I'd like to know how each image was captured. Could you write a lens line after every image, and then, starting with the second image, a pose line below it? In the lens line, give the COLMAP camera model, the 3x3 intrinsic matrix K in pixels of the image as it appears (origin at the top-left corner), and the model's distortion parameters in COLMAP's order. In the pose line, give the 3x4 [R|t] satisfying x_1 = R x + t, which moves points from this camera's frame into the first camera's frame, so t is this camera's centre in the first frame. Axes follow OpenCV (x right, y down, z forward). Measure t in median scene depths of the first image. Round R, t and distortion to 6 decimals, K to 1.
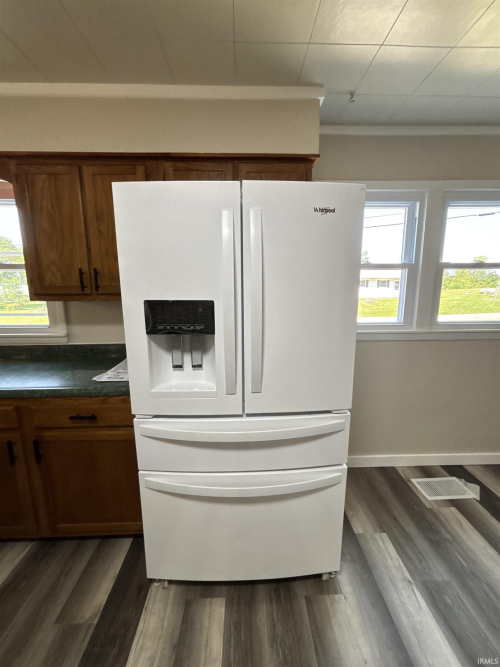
lens RADIAL K [[270.5, 0, 247.3], [0, 270.5, 330.0], [0, 0, 1]] dist [0.001638, -0.000629]
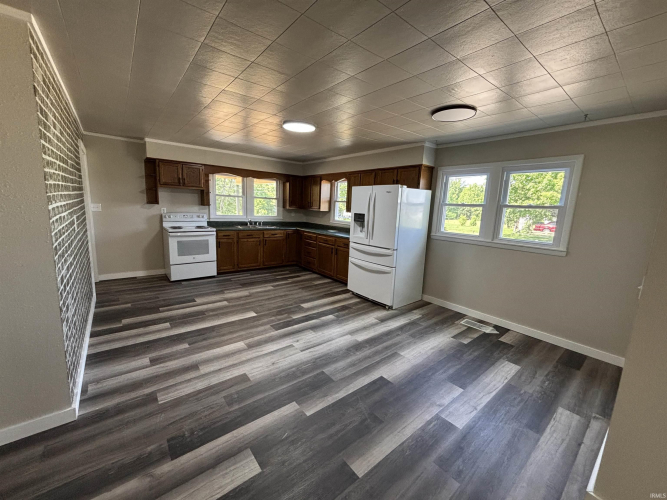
lens RADIAL K [[270.5, 0, 332.8], [0, 270.5, 246.4], [0, 0, 1]] dist [0.001638, -0.000629]
pose [[0.605084, 0.153724, -0.781180, 1.805635], [-0.176146, 0.982716, 0.056944, 0.146838], [0.776432, 0.103146, 0.621703, -1.174846]]
